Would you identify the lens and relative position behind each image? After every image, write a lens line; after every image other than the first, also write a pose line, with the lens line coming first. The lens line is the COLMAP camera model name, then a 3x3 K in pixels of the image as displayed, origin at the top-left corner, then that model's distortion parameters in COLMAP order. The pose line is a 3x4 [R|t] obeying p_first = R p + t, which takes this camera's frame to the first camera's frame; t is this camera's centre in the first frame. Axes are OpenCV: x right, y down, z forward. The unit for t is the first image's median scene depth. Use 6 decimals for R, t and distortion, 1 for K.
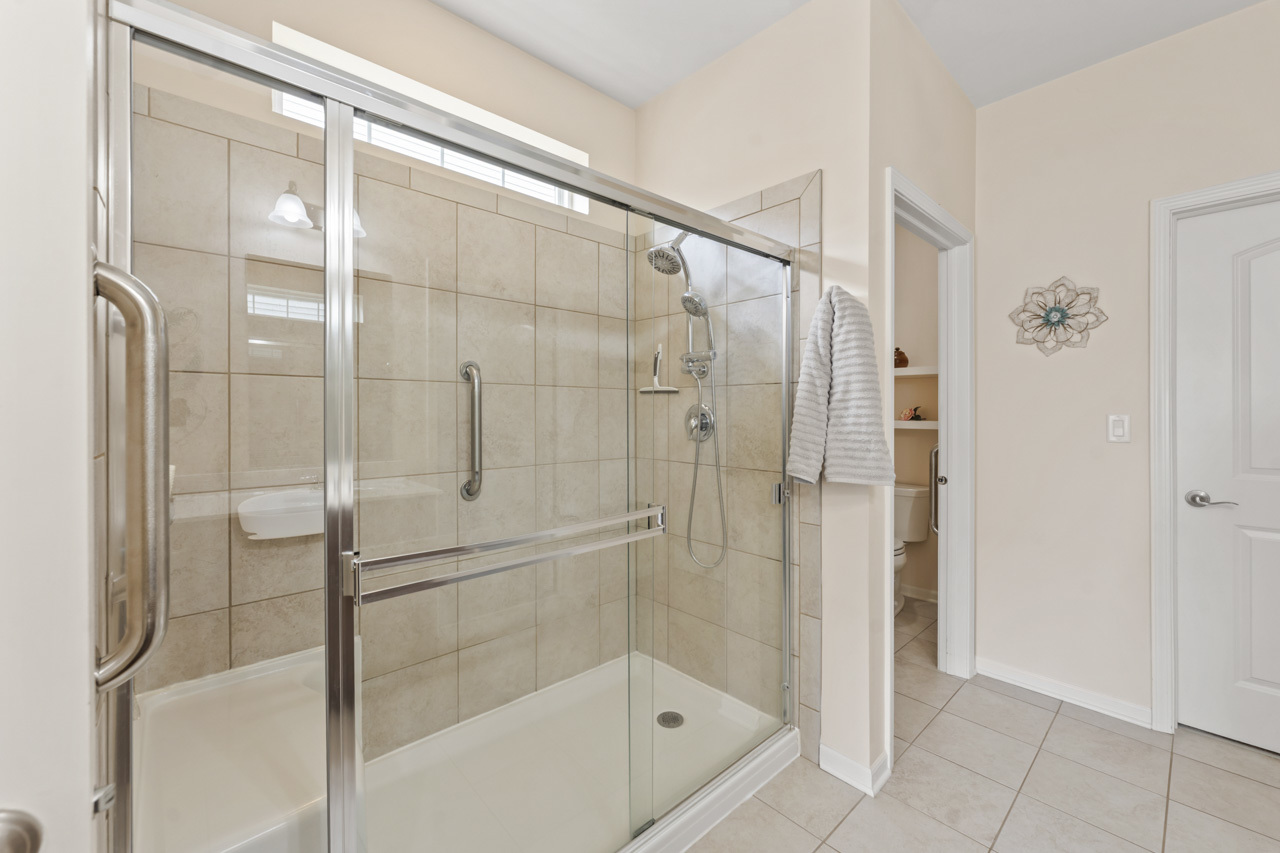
lens RADIAL K [[514.9, 0, 641.8], [0, 514.9, 414.4], [0, 0, 1]] dist [0.000732, -0.000943]
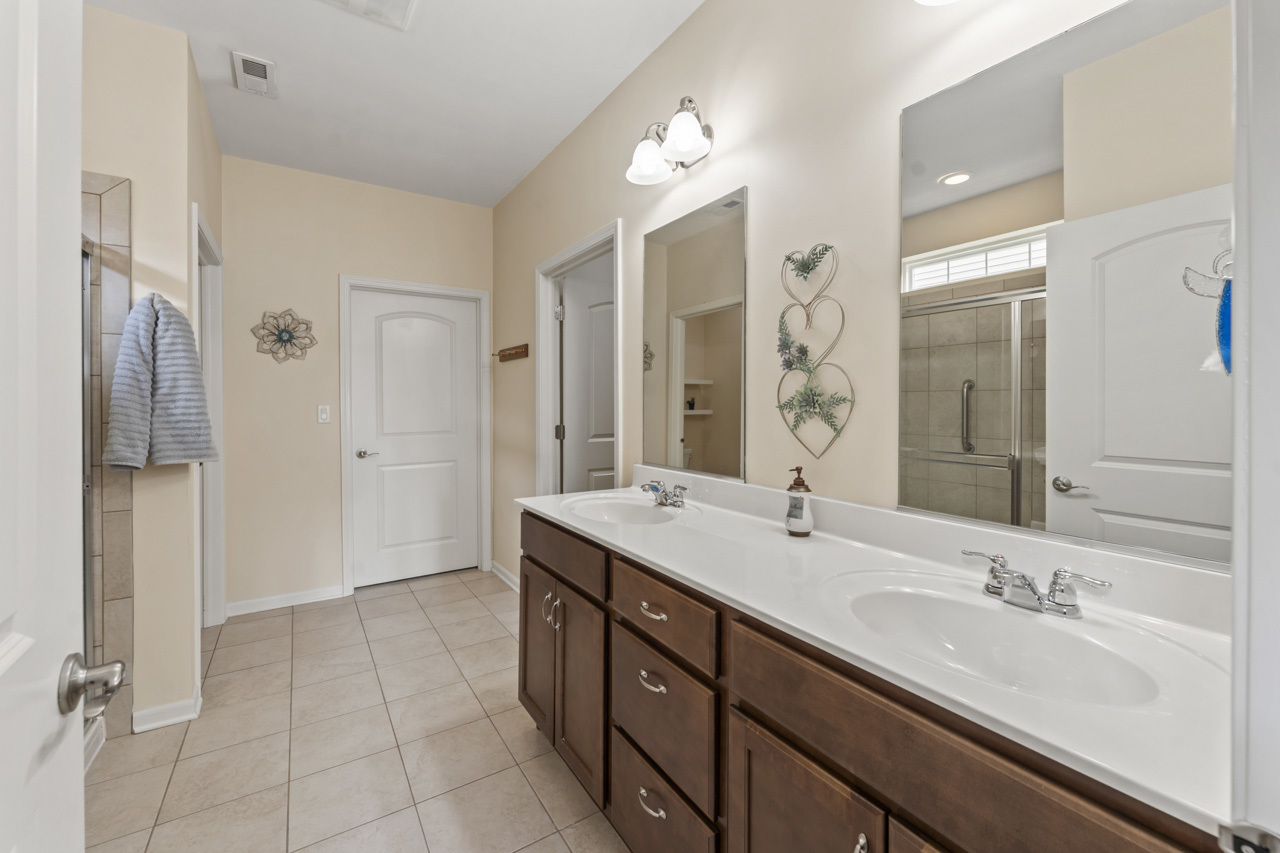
lens RADIAL K [[514.9, 0, 642.4], [0, 514.9, 404.2], [0, 0, 1]] dist [0.000732, -0.000943]
pose [[0.149415, -0.003316, 0.988769, -0.590515], [0.007558, 0.999969, 0.002211, 0.001020], [-0.988746, 0.007143, 0.149436, -0.231607]]
